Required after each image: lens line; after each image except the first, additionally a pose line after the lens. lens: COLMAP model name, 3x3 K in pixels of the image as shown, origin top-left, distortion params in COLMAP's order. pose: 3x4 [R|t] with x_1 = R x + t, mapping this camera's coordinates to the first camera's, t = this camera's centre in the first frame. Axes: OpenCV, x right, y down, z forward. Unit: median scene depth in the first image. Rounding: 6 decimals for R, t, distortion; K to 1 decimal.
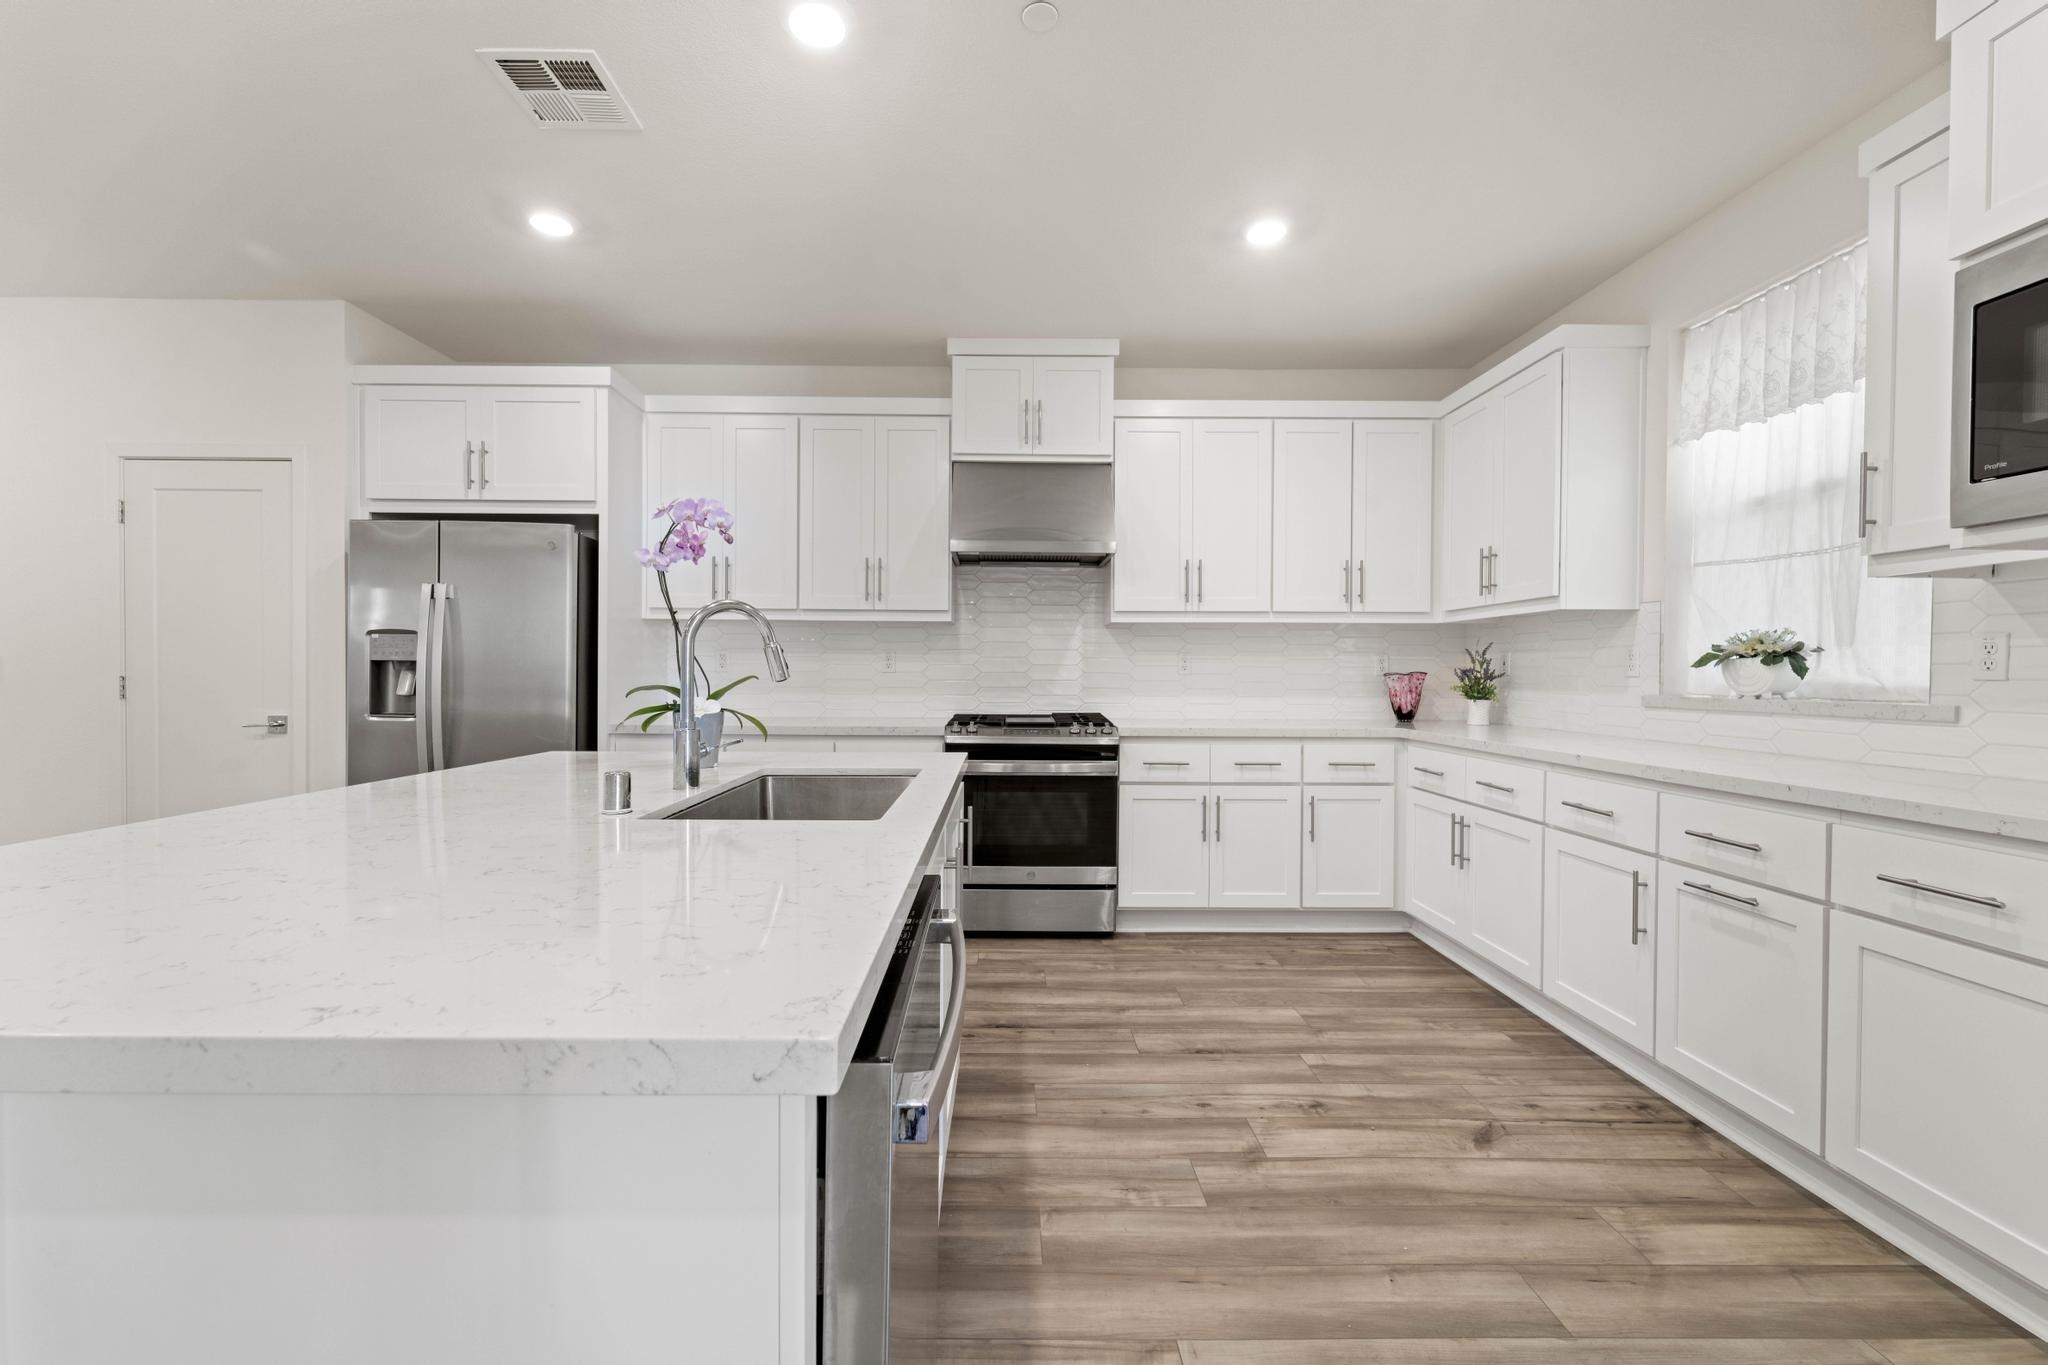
lens RADIAL K [[821.8, 0, 997.1], [0, 821.8, 682.0], [0, 0, 1]] dist [0.000817, -0.001643]
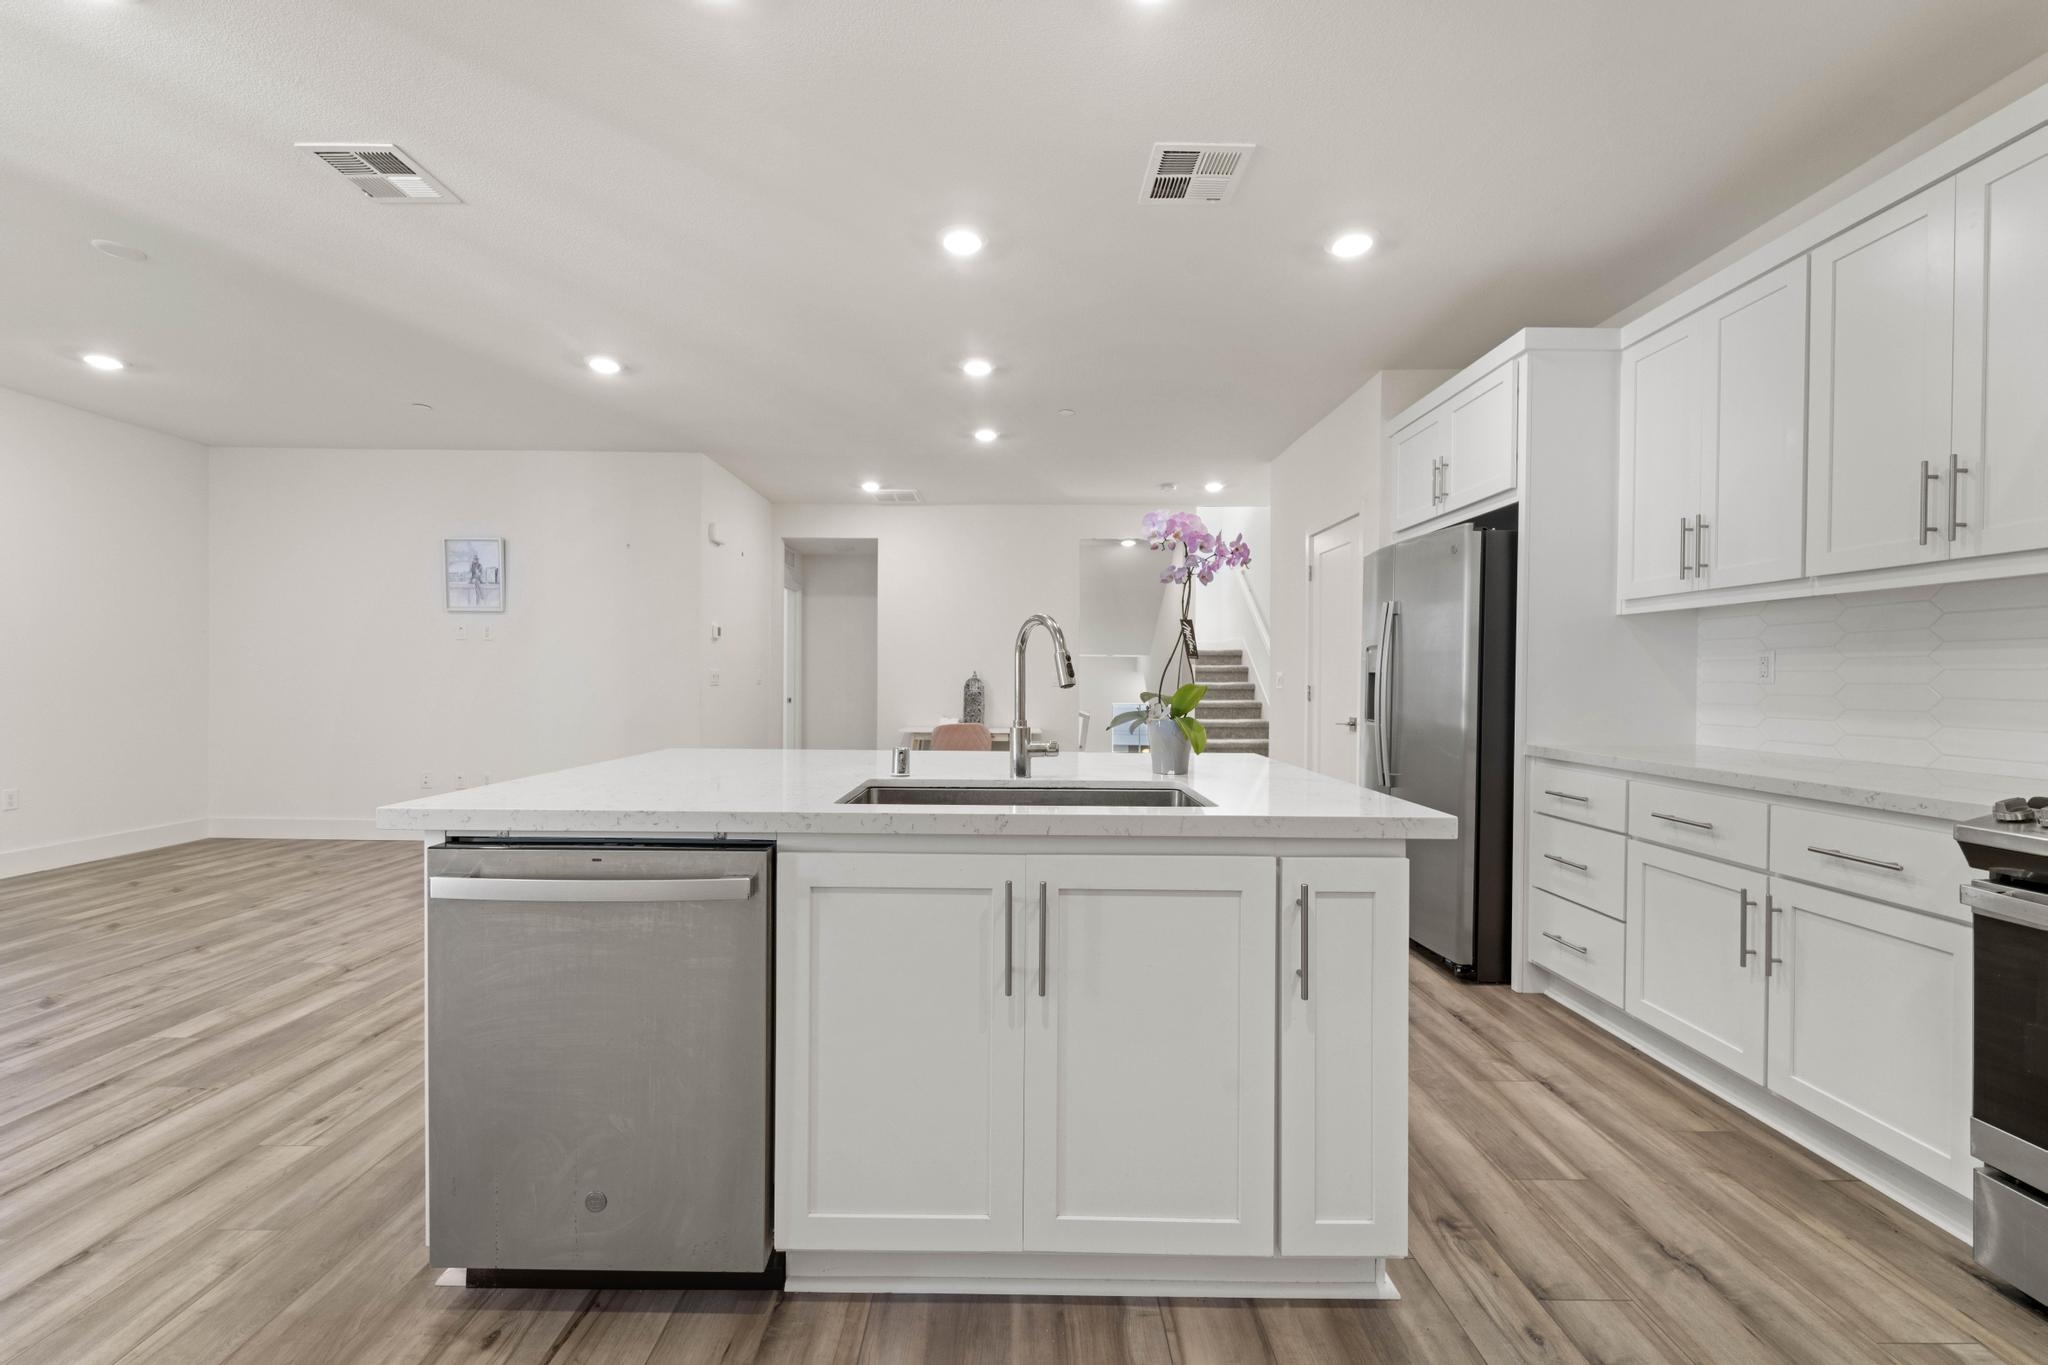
lens RADIAL K [[821.8, 0, 1023.9], [0, 821.8, 681.5], [0, 0, 1]] dist [0.000817, -0.001643]
pose [[-0.004878, -0.001461, -0.999987, 0.389440], [-0.019006, 0.999818, -0.001368, -0.002243], [0.999807, 0.018999, -0.004905, 0.483661]]
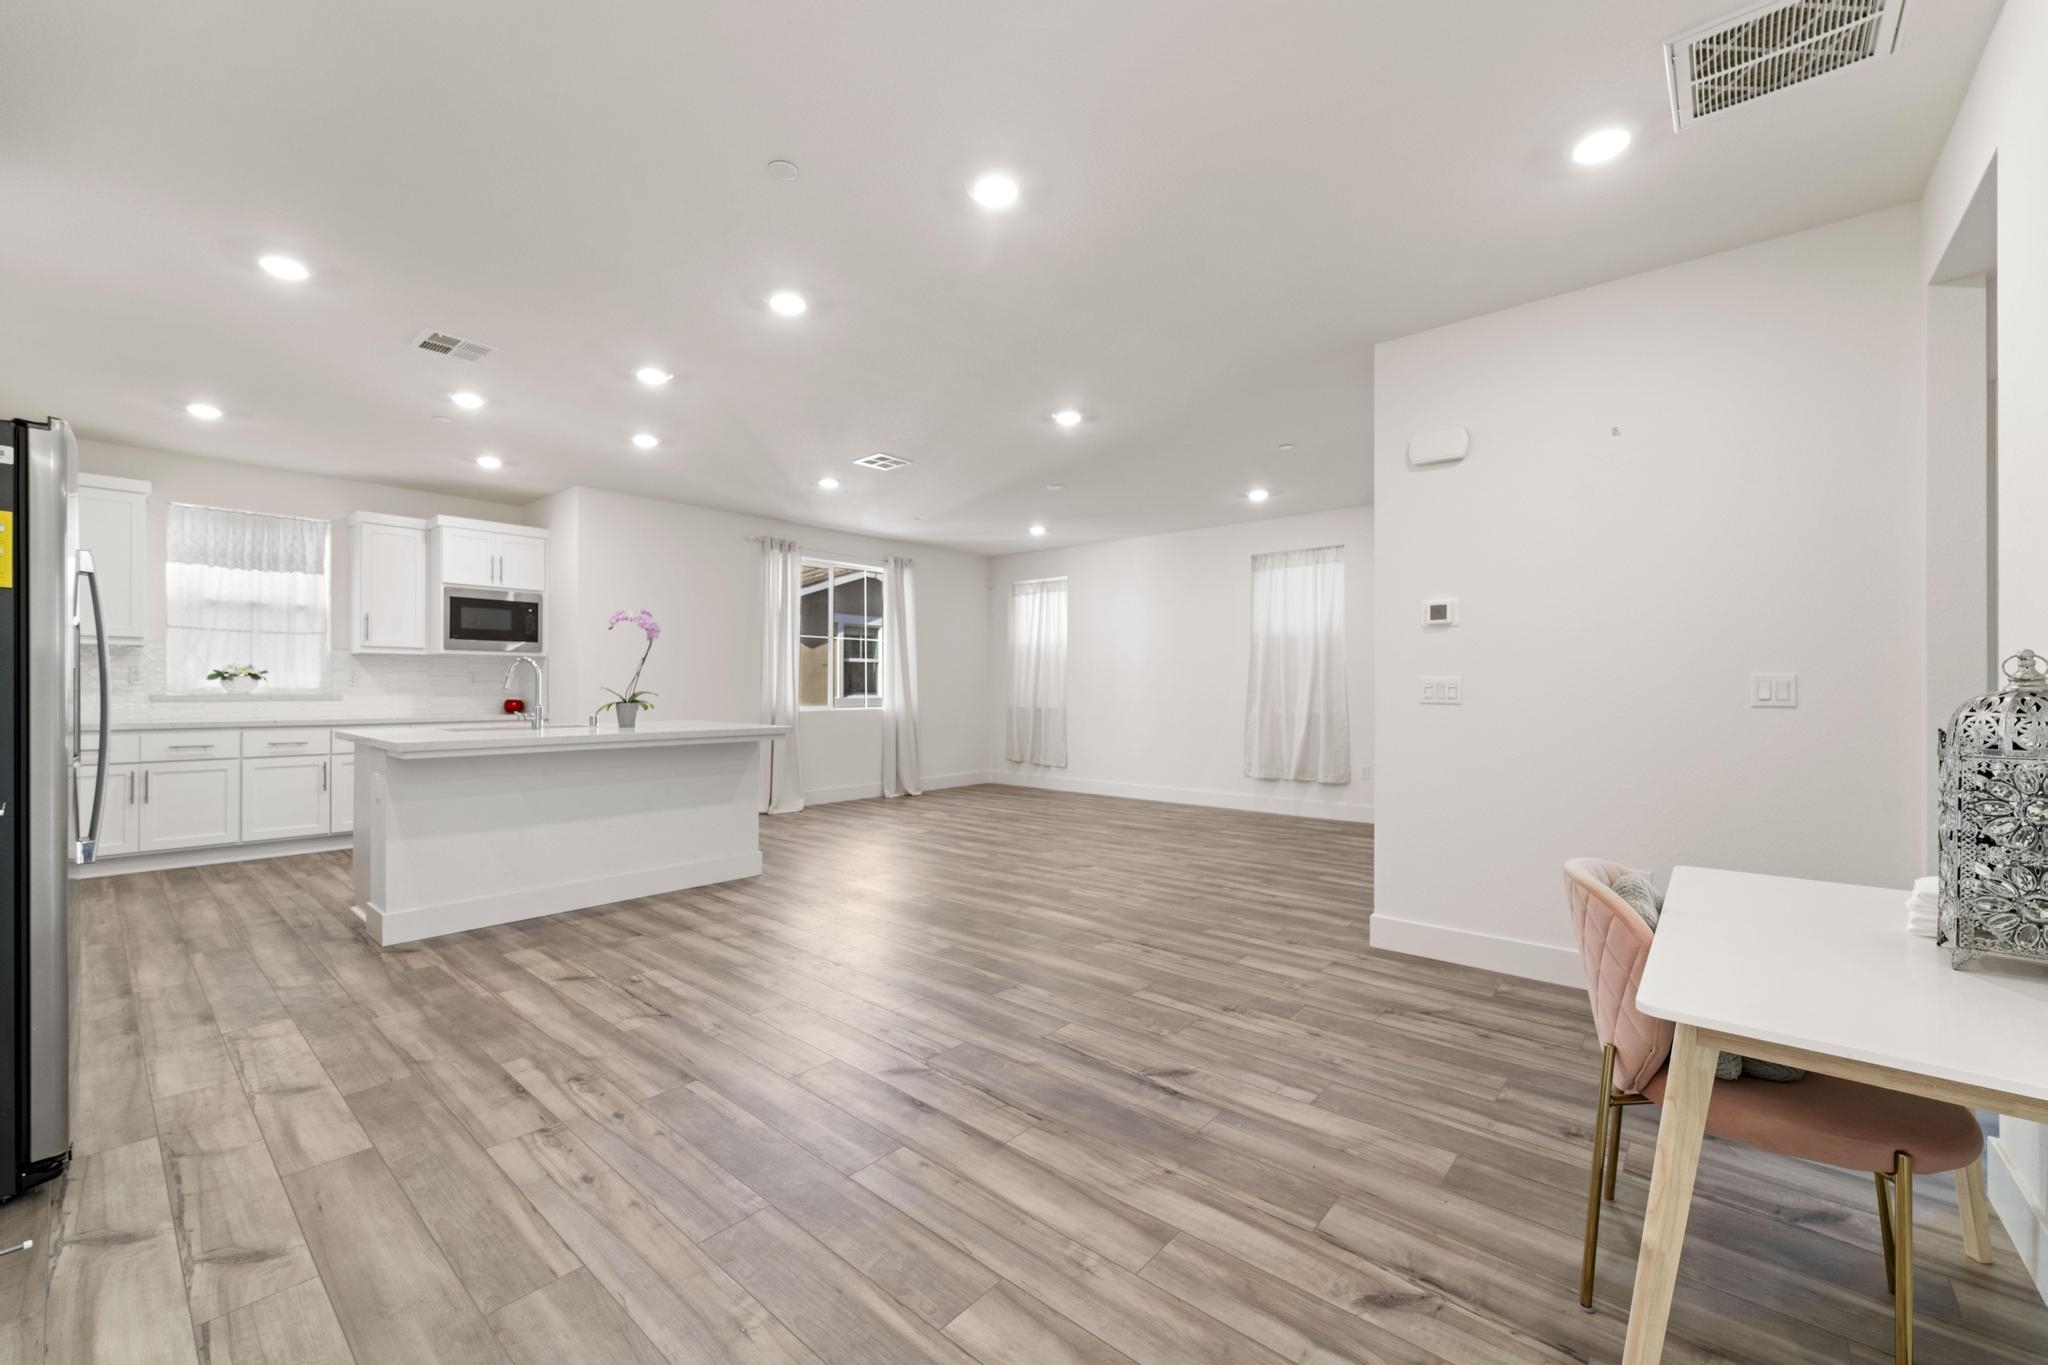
lens RADIAL K [[821.8, 0, 1021.8], [0, 821.8, 688.1], [0, 0, 1]] dist [0.000817, -0.001643]
pose [[-0.754744, -0.007529, 0.655977, -1.564239], [0.000718, 0.999924, 0.012302, -0.016328], [-0.656019, 0.009755, -0.754681, 0.937132]]
